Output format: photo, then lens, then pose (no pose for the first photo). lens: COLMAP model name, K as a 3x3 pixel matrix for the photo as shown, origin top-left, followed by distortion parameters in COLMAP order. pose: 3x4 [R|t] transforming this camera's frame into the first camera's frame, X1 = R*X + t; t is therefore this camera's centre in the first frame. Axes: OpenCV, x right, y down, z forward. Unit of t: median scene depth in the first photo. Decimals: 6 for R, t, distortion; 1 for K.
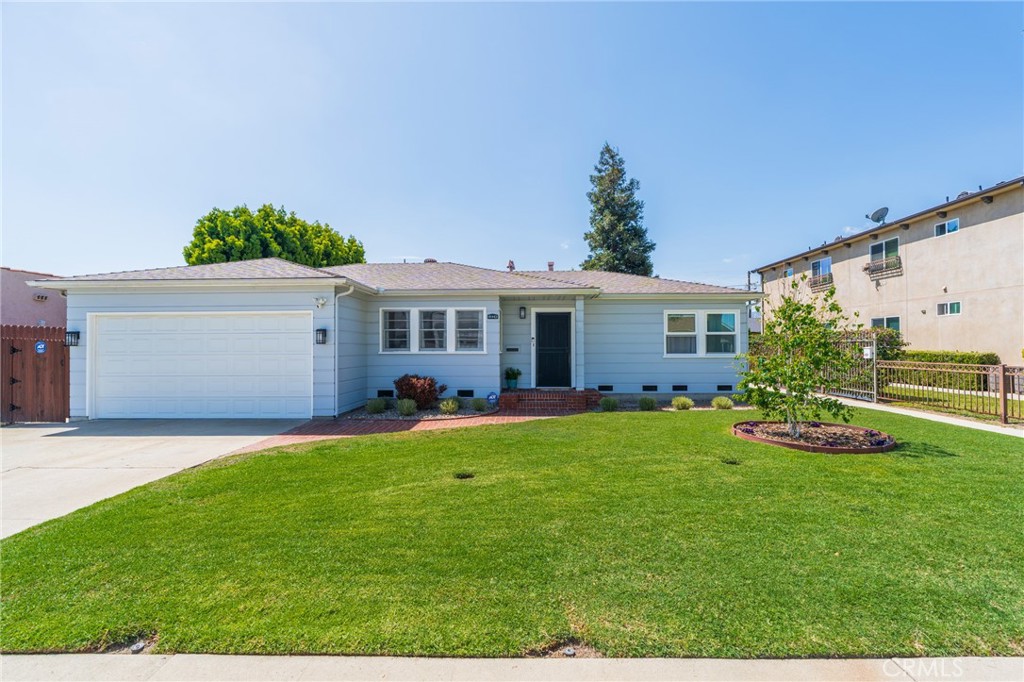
lens RADIAL K [[458.5, 0, 516.0], [0, 458.5, 342.2], [0, 0, 1]] dist [-0.003012, 0.000389]
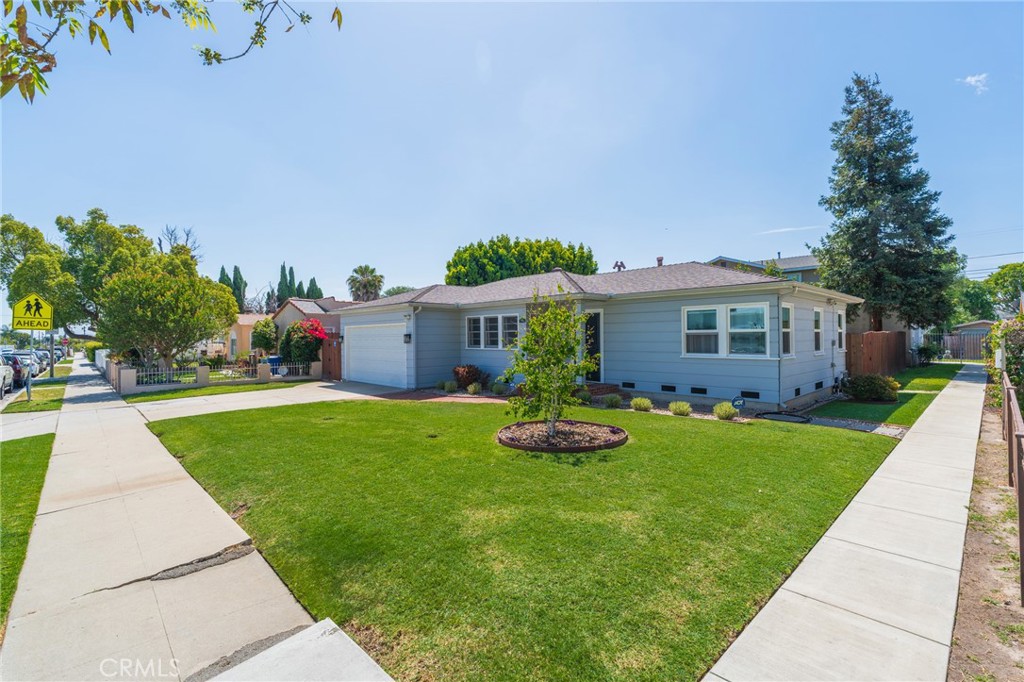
lens RADIAL K [[467.0, 0, 507.9], [0, 467.0, 331.5], [0, 0, 1]] dist [-0.002351, 0.000445]
pose [[0.703875, -0.011160, -0.710236, 0.752335], [0.015021, 0.999887, -0.000825, -0.023583], [0.710165, -0.010087, 0.703963, 0.069139]]
